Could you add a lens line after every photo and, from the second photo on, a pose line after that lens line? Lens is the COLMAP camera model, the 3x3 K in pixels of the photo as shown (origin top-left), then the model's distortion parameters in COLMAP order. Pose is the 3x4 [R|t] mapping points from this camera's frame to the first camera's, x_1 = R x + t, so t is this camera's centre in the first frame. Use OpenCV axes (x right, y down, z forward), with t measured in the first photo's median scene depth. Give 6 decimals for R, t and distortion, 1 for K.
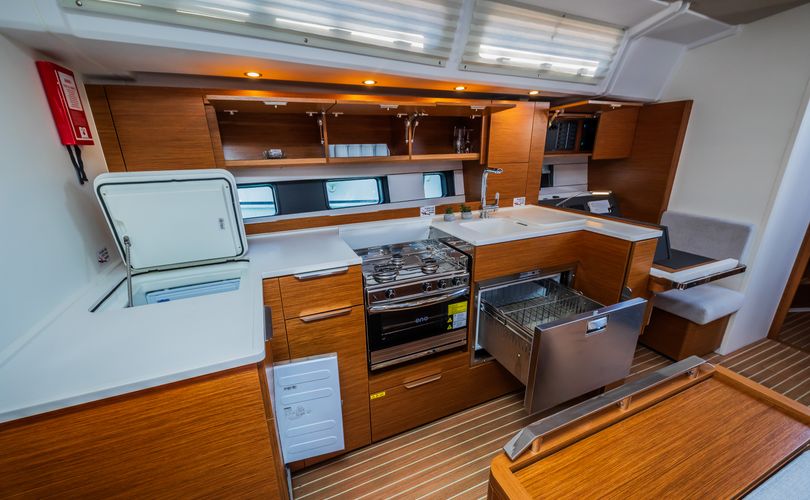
lens RADIAL K [[321.3, 0, 401.8], [0, 321.3, 254.7], [0, 0, 1]] dist [0.000070, -0.000052]
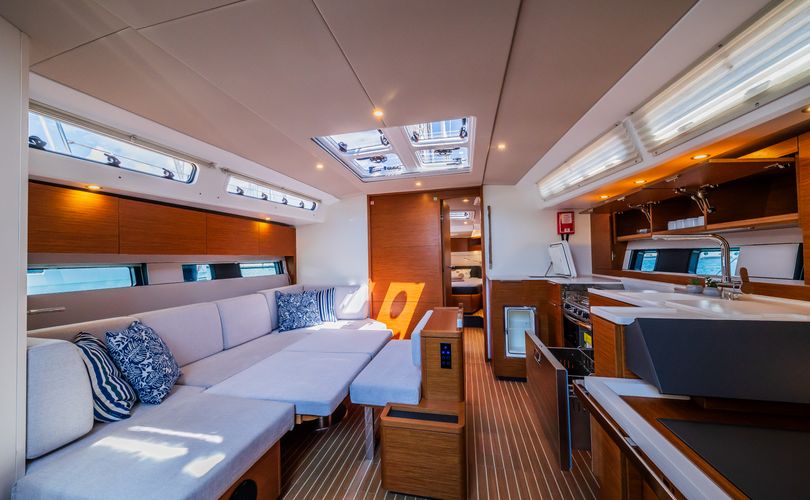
lens RADIAL K [[277.3, 0, 403.8], [0, 277.3, 252.5], [0, 0, 1]] dist [0.009025, -0.000106]
pose [[-0.574278, 0.016129, -0.818502, 1.530060], [-0.227284, 0.957361, 0.178333, -0.204169], [0.786477, 0.288445, -0.546125, 0.917225]]
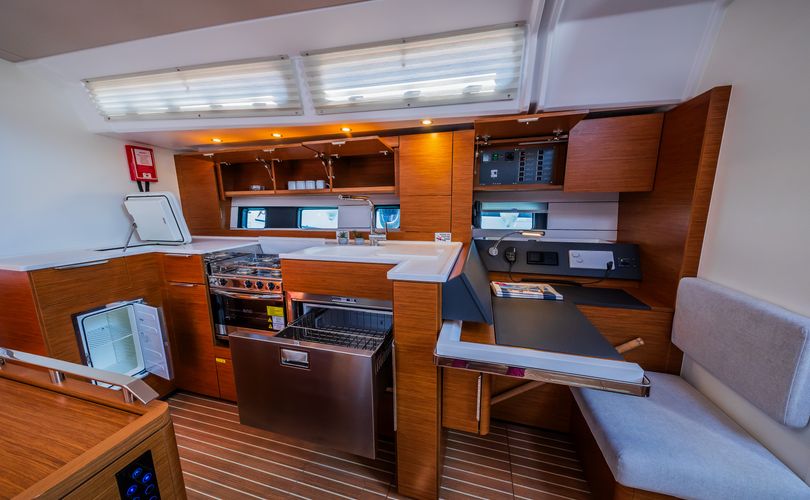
lens RADIAL K [[274.7, 0, 403.0], [0, 274.7, 254.0], [0, 0, 1]] dist [0.014978, -0.005058]
pose [[0.780481, 0.122994, -0.612962, 1.099454], [-0.200525, 0.977904, -0.059105, -0.068044], [0.592148, 0.169044, 0.787899, 0.453502]]
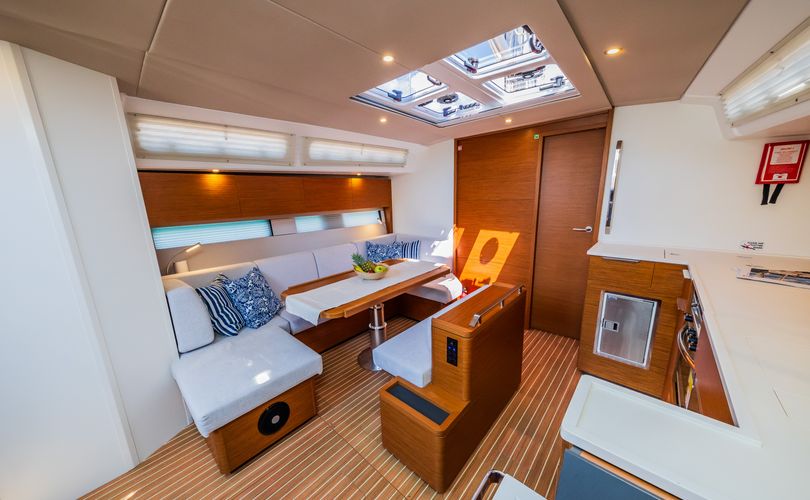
lens RADIAL K [[274.7, 0, 403.0], [0, 274.7, 254.0], [0, 0, 1]] dist [0.014978, -0.005058]
pose [[-0.902859, 0.138936, -0.406869, 1.091072], [-0.089221, 0.865198, 0.493429, -0.407884], [0.420577, 0.481798, -0.768756, 1.065528]]
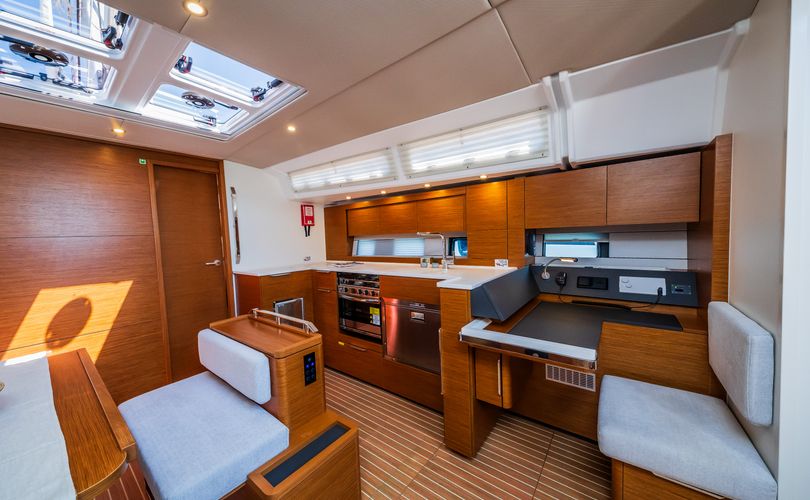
lens RADIAL K [[280.3, 0, 404.2], [0, 280.3, 251.6], [0, 0, 1]] dist [0.010688, -0.000072]
pose [[0.497624, 0.050912, -0.865897, 1.500818], [-0.249662, 0.964438, -0.086772, -0.046912], [0.830686, 0.259361, 0.492638, 0.315472]]
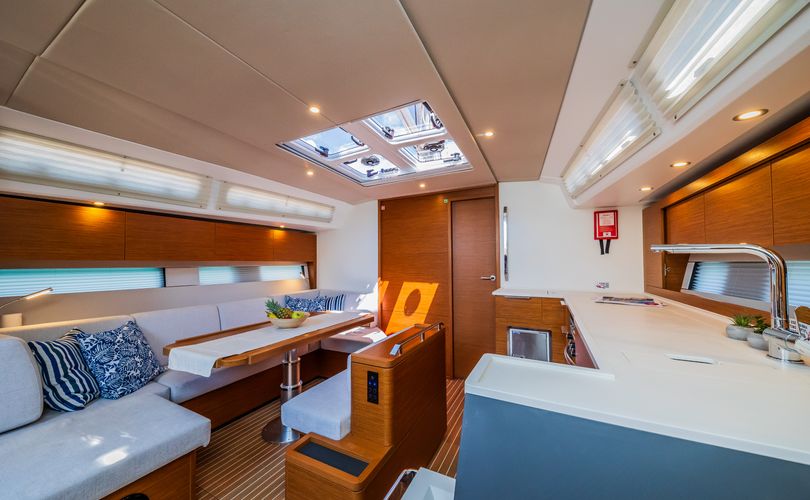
lens RADIAL K [[274.6, 0, 405.7], [0, 274.6, 255.2], [0, 0, 1]] dist [0.014366, -0.005069]
pose [[-0.760813, 0.007280, -0.648931, 1.090061], [-0.184538, 0.956232, 0.227082, -0.296475], [0.622181, 0.292520, -0.726170, 1.149299]]
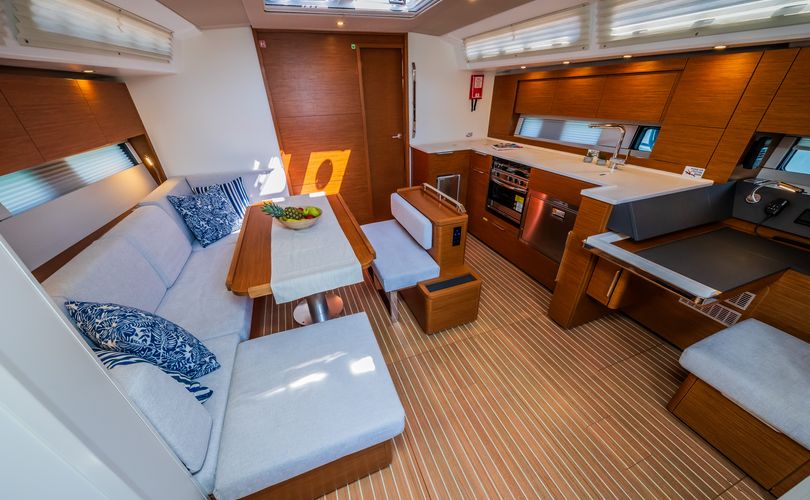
lens RADIAL K [[283.7, 0, 400.9], [0, 283.7, 253.7], [0, 0, 1]] dist [0.010975, -0.000244]
pose [[-0.036151, 0.514923, -0.856474, 1.760433], [-0.291927, 0.814211, 0.501836, -0.203086], [0.955757, 0.268170, 0.120885, 0.222415]]
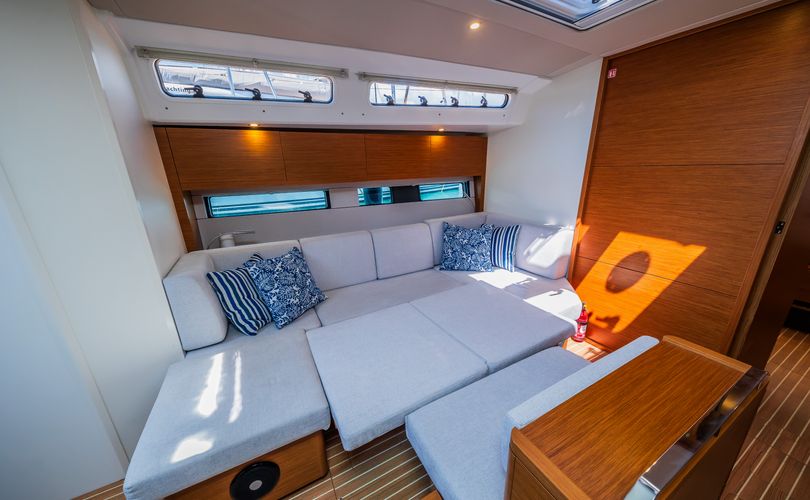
lens RADIAL K [[280.3, 0, 404.2], [0, 280.3, 251.6], [0, 0, 1]] dist [0.010688, -0.000072]
pose [[-0.994715, 0.073407, -0.071791, 0.819720], [0.017693, 0.811283, 0.584386, -0.232537], [0.101141, 0.580027, -0.808294, 0.656431]]
